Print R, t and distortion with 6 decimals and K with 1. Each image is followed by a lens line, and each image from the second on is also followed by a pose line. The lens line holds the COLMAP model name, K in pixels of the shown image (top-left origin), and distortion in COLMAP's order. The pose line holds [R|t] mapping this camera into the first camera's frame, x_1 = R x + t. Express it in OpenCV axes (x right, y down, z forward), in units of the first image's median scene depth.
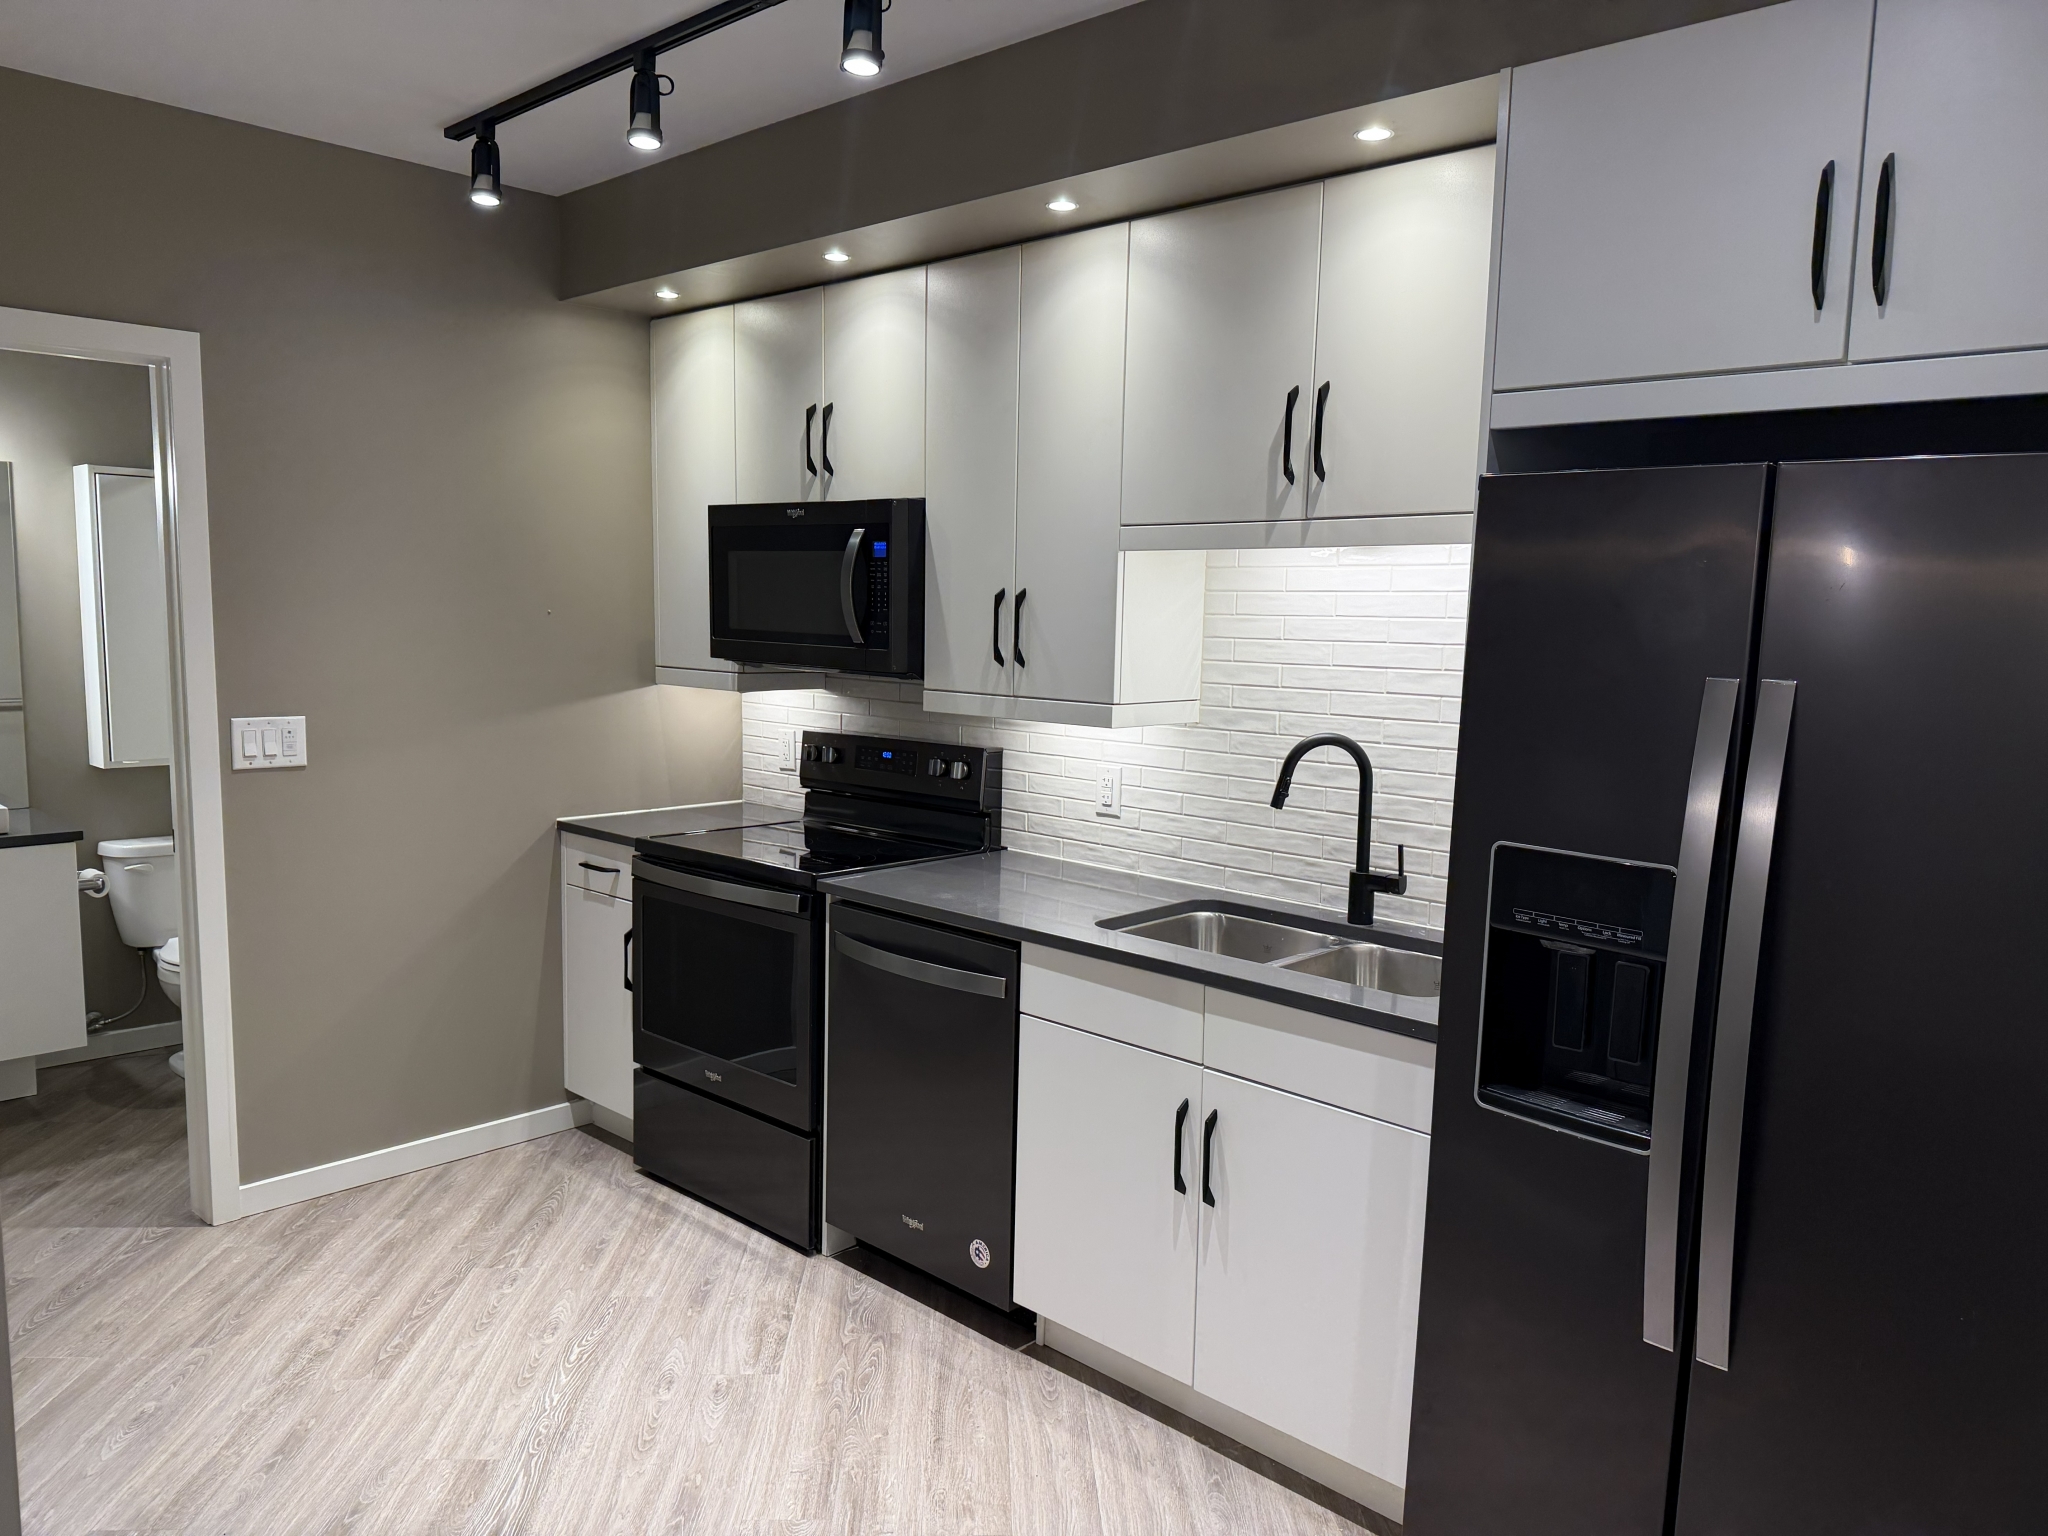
lens RADIAL K [[1434.2, 0, 1027.8], [0, 1434.2, 772.4], [0, 0, 1]] dist [0.129136, -0.203074]
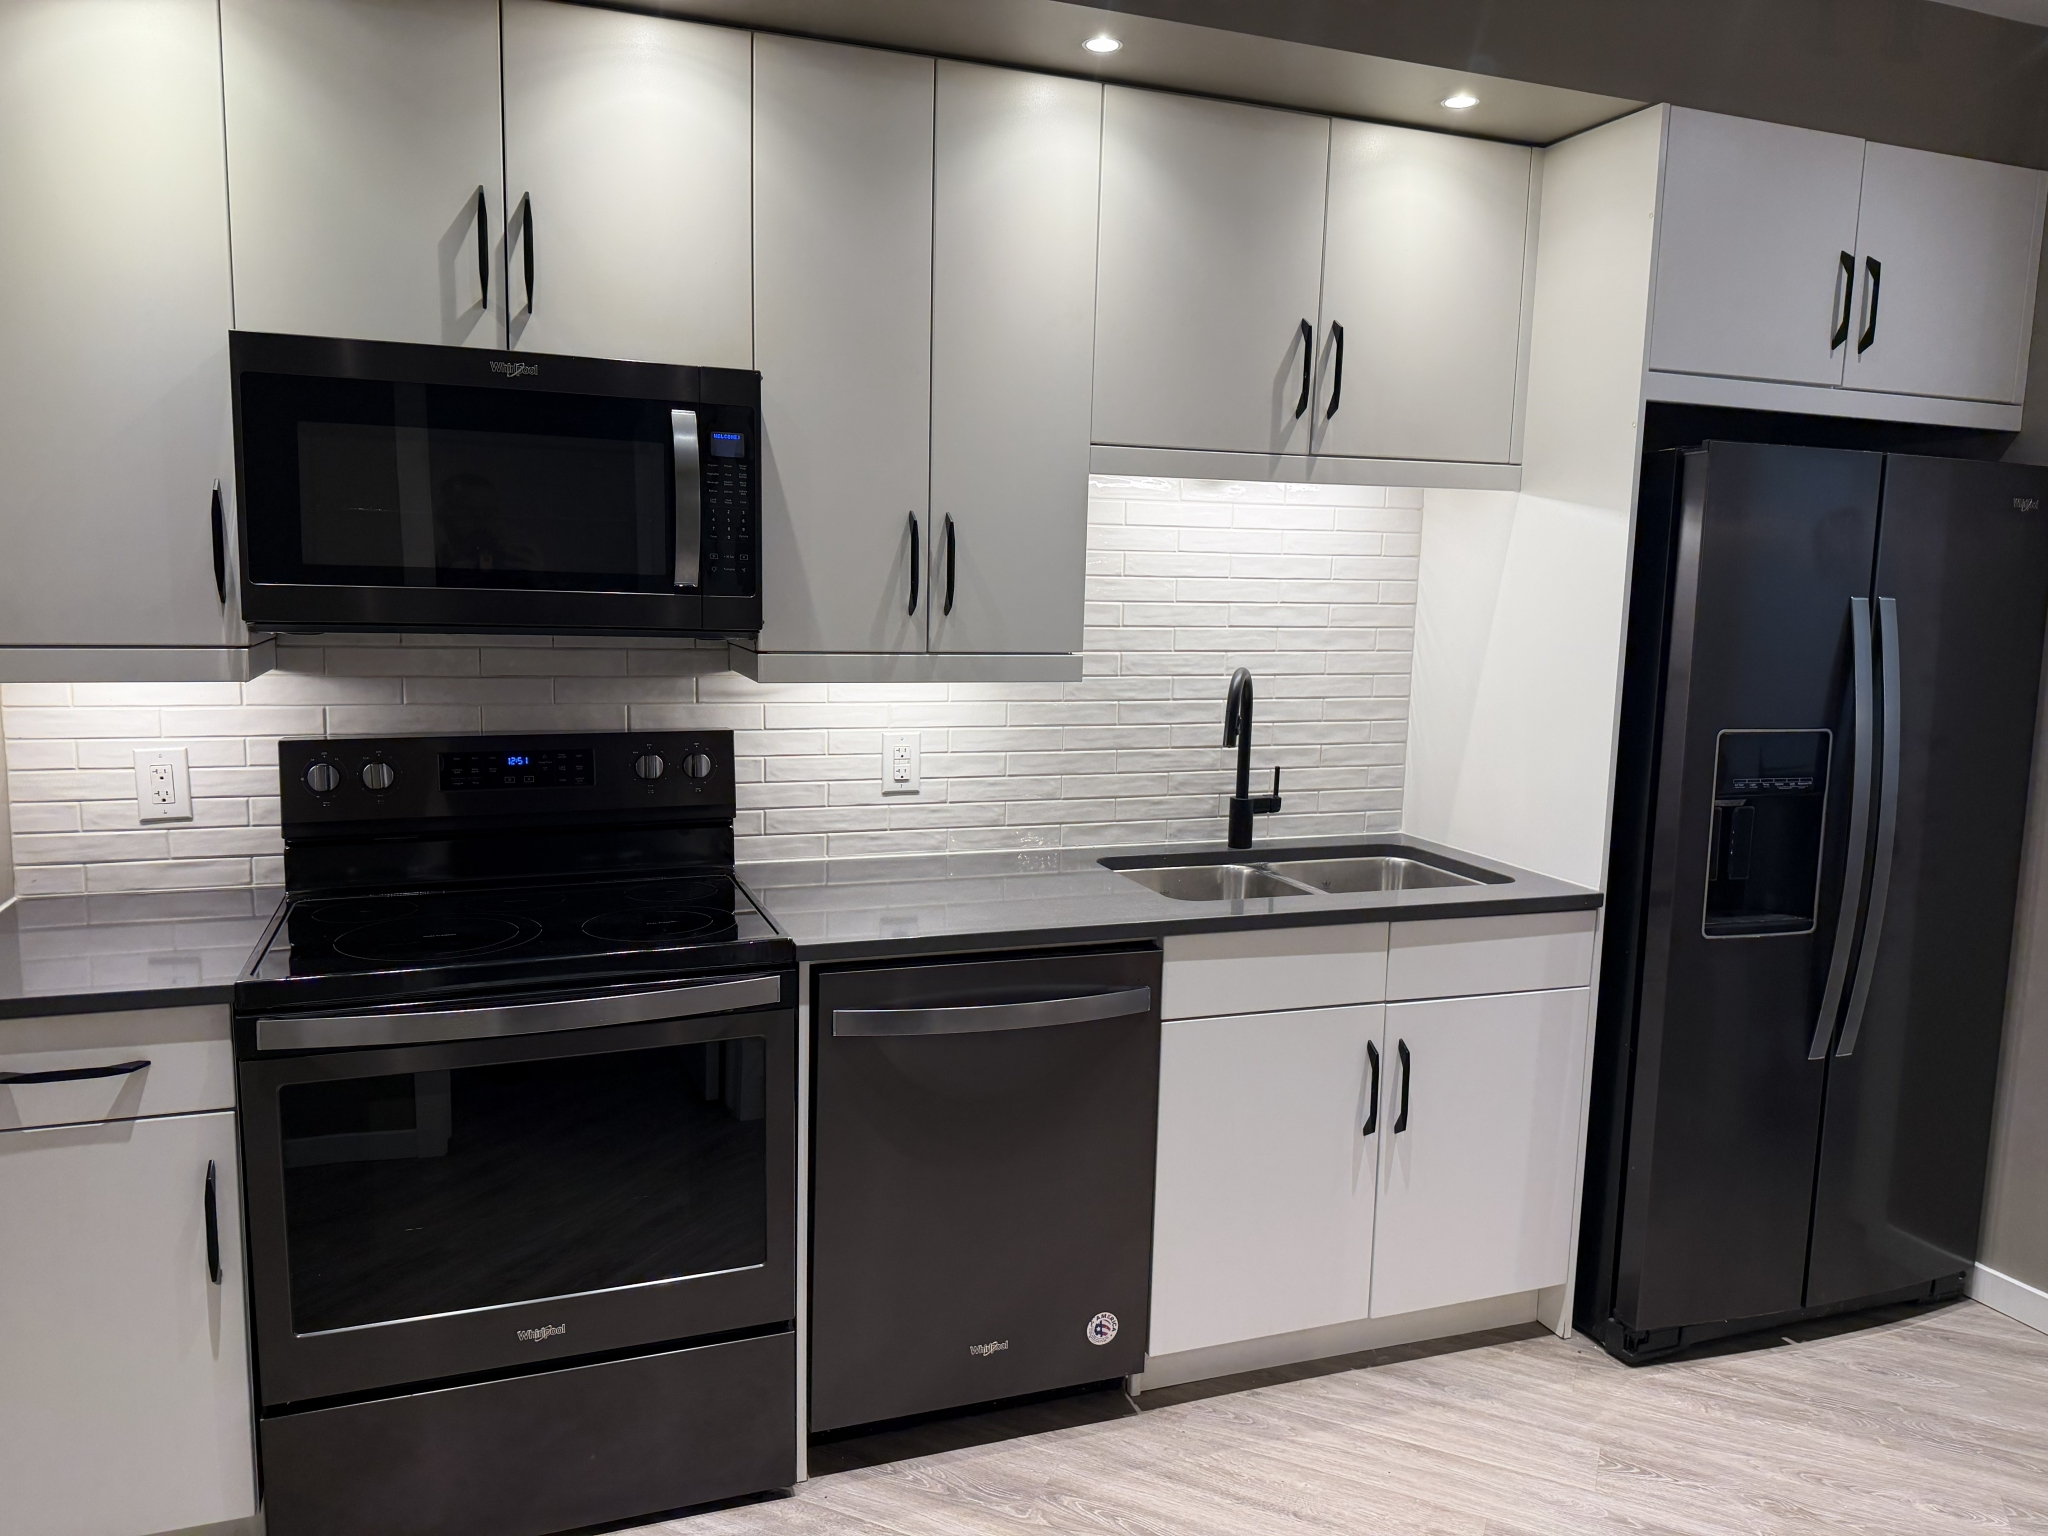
lens RADIAL K [[1434.2, 0, 1027.8], [0, 1434.2, 772.4], [0, 0, 1]] dist [0.129136, -0.203074]
pose [[0.445058, -0.133139, 0.885549, -0.661378], [0.088397, 0.990588, 0.104504, -0.063263], [-0.891128, 0.031770, 0.452638, 0.582915]]
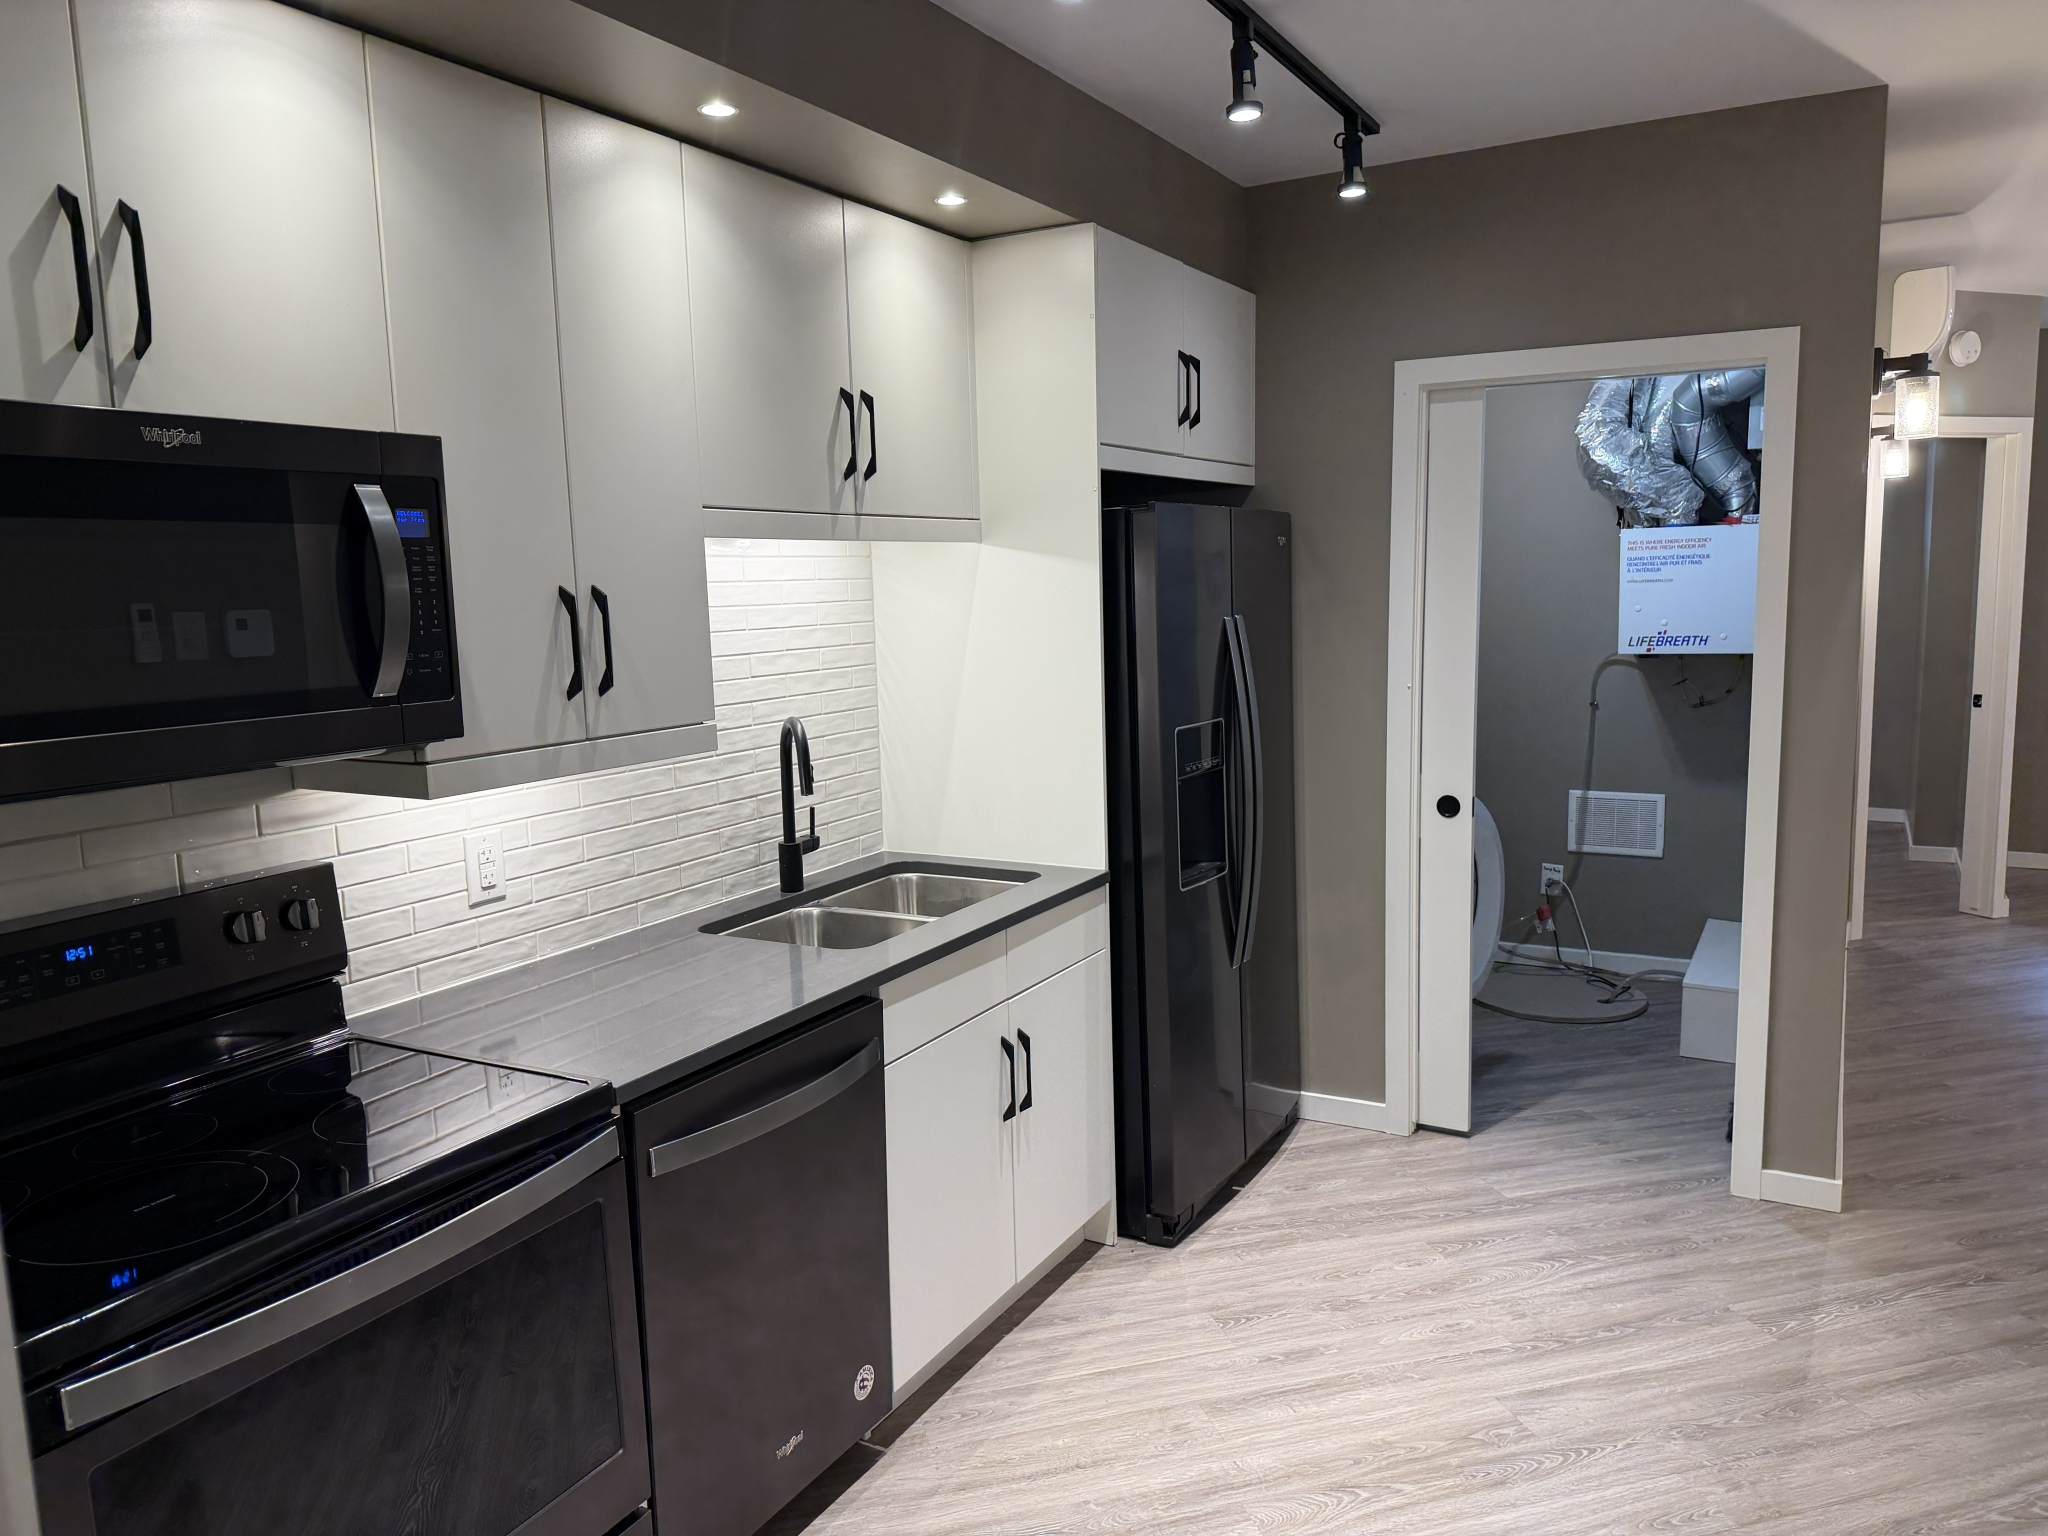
lens RADIAL K [[1434.2, 0, 1027.8], [0, 1434.2, 772.4], [0, 0, 1]] dist [0.129136, -0.203074]
pose [[-0.237421, -0.146670, 0.960270, -0.720323], [0.133289, 0.974267, 0.181763, -0.133269], [-0.962219, 0.171148, -0.211762, 0.915548]]
